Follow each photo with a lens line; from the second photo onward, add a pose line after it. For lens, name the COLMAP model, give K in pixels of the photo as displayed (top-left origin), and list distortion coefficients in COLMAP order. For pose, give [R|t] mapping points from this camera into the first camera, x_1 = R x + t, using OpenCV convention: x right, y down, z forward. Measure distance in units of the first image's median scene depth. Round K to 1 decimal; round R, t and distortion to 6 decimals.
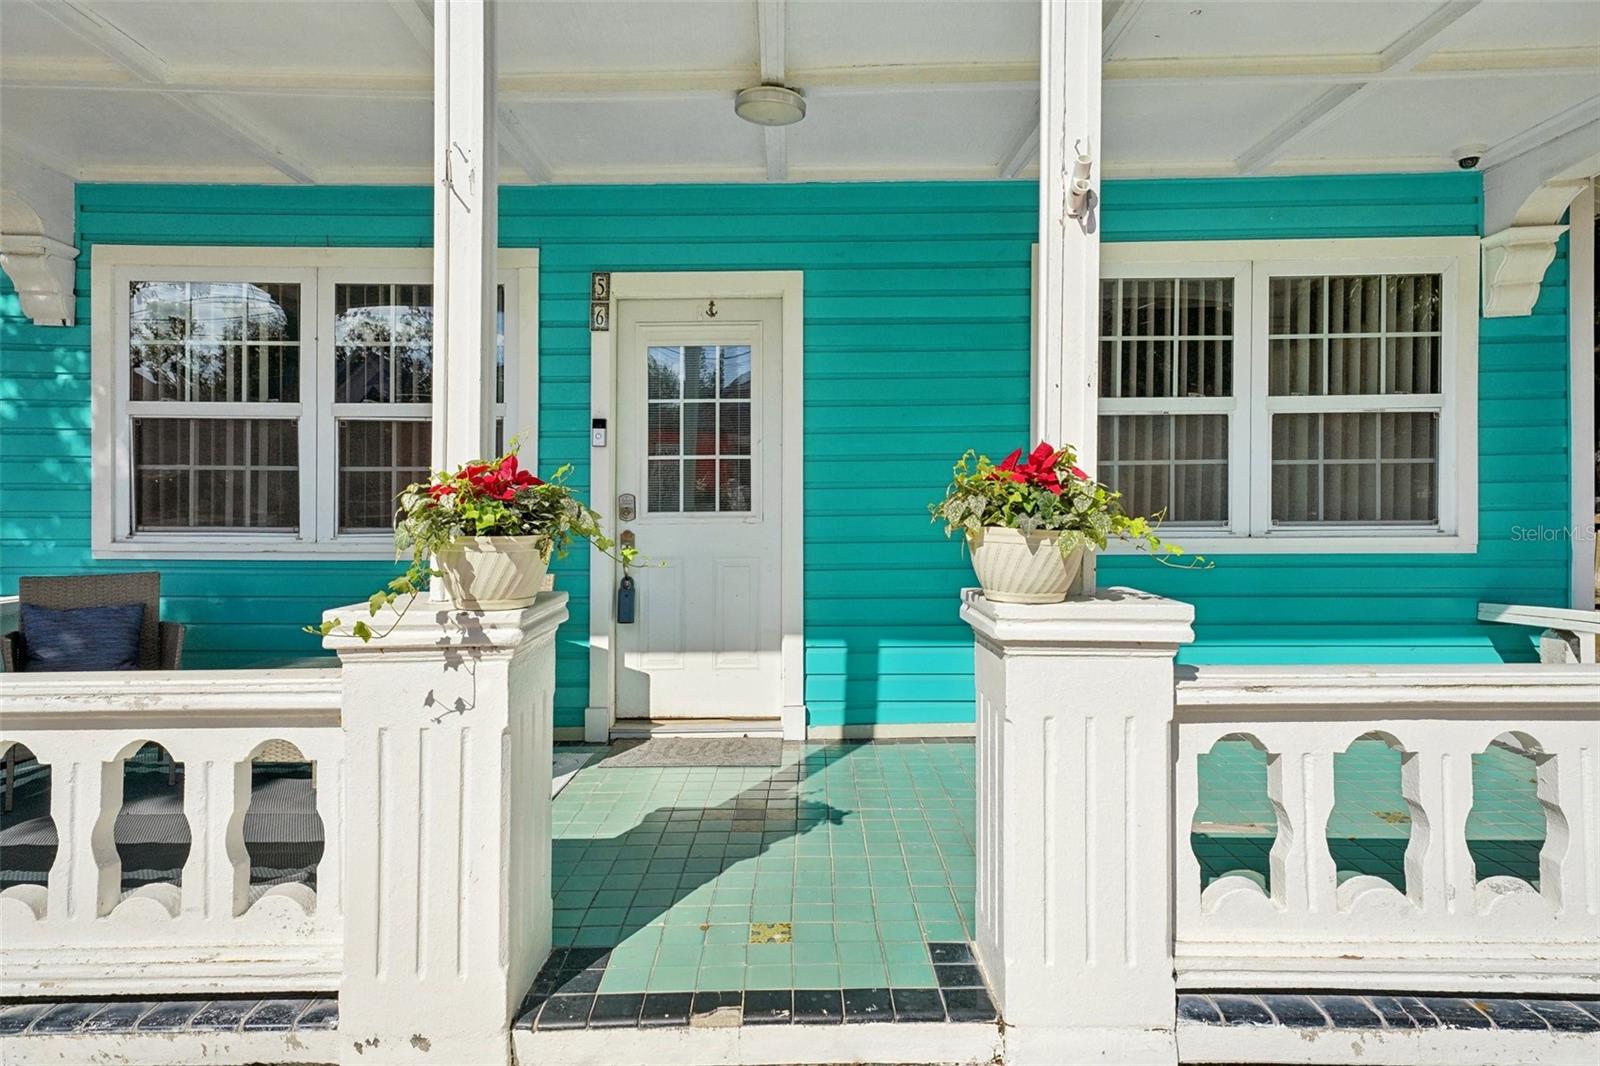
lens RADIAL K [[968.2, 0, 804.3], [0, 968.2, 534.6], [0, 0, 1]] dist [0.000461, 0.000045]
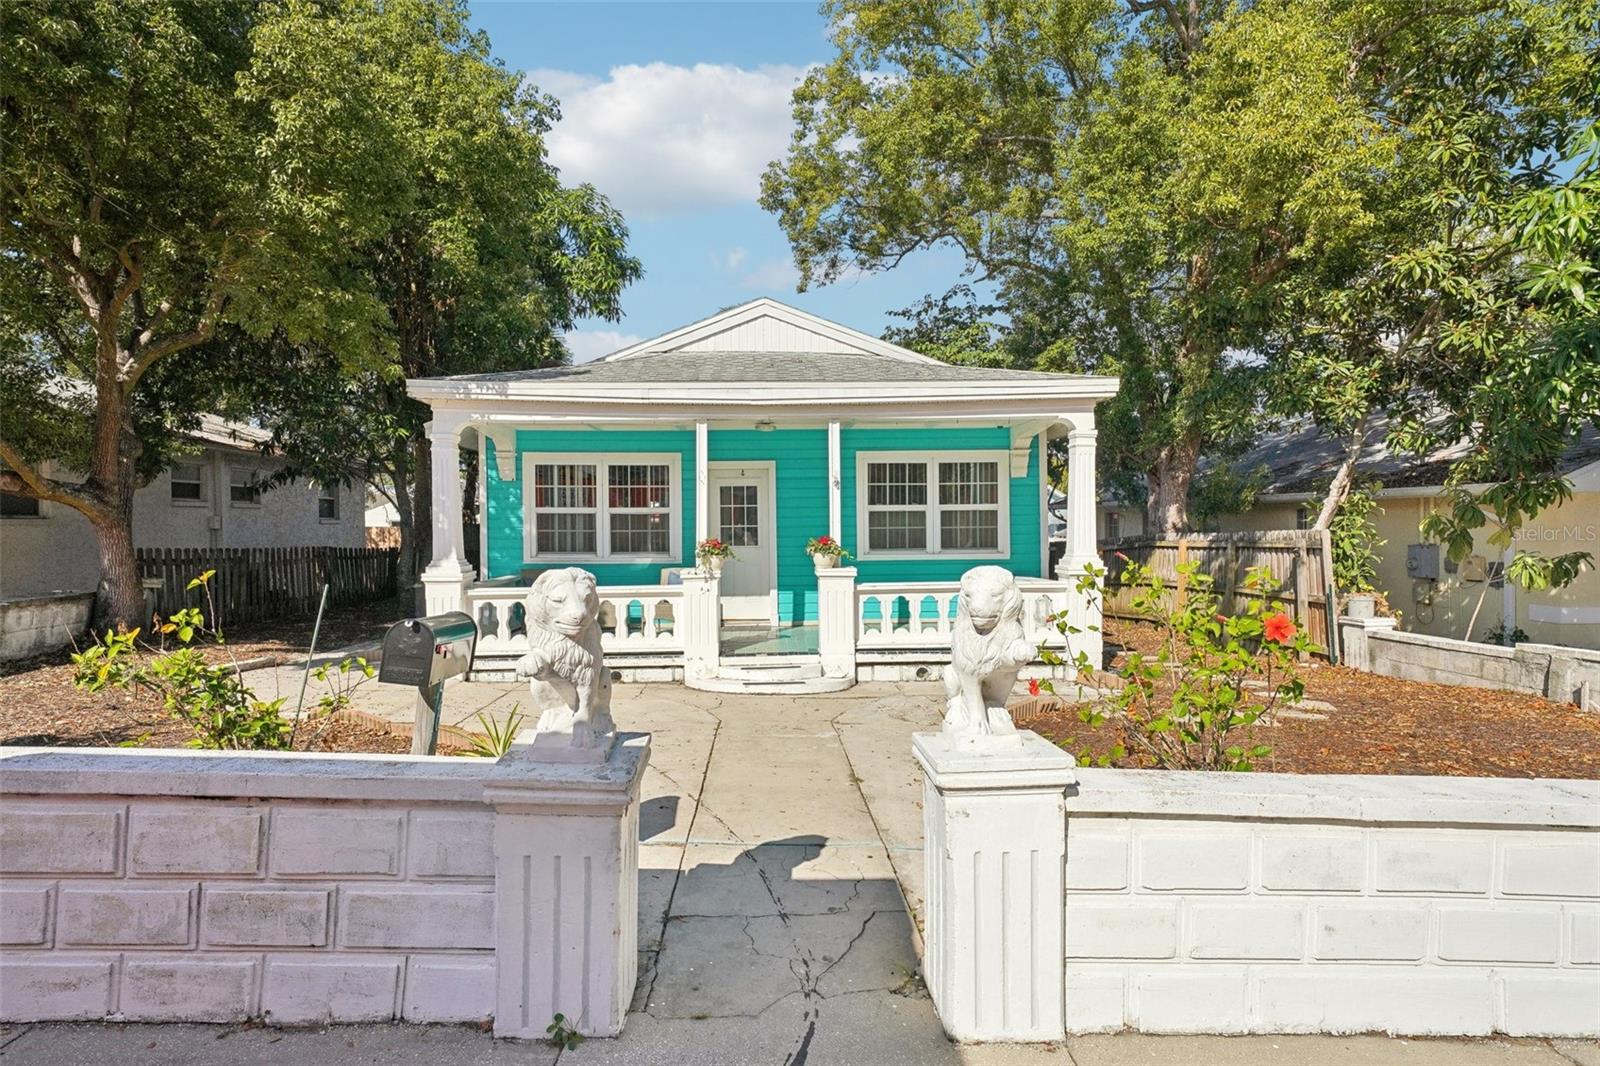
lens RADIAL K [[838.8, 0, 793.8], [0, 838.8, 535.8], [0, 0, 1]] dist [0.009822, 0.000583]
pose [[0.999712, -0.005941, 0.023244, -0.009807], [0.006347, 0.999828, -0.017439, -0.009427], [-0.023137, 0.017582, 0.999578, -1.466762]]
